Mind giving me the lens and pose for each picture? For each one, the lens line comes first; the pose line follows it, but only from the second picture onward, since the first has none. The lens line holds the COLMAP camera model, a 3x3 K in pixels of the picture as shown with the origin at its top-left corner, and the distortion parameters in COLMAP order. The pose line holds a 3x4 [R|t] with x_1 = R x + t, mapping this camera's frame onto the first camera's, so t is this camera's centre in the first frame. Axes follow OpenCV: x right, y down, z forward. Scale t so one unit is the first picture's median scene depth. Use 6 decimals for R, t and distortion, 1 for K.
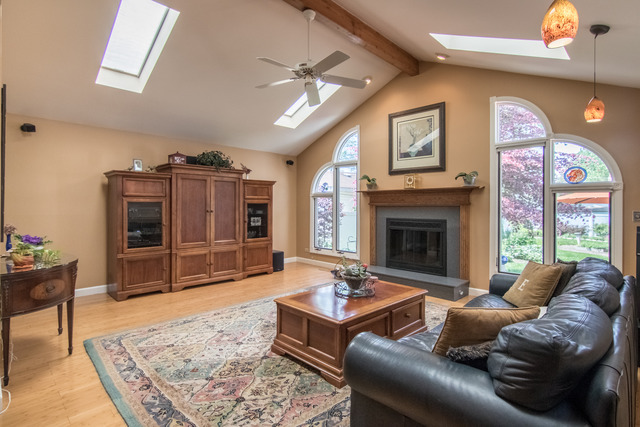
lens RADIAL K [[326.3, 0, 317.8], [0, 326.3, 209.5], [0, 0, 1]] dist [0.000335, -0.000246]
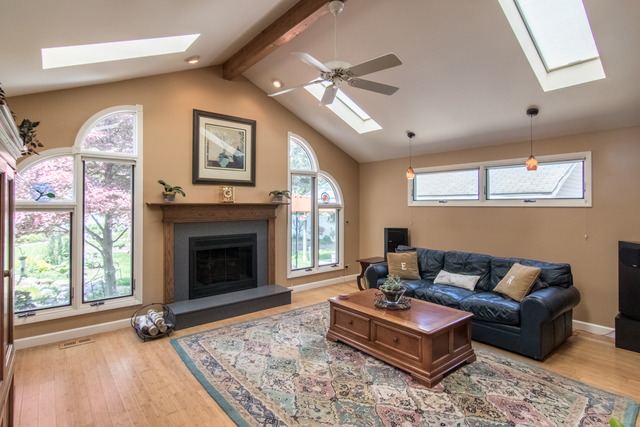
lens RADIAL K [[326.3, 0, 317.9], [0, 326.3, 208.0], [0, 0, 1]] dist [0.000335, -0.000246]
pose [[0.089818, -0.010987, 0.995898, -0.630339], [0.012291, 0.999875, 0.009922, -0.057694], [-0.995882, 0.011349, 0.089942, 0.703169]]
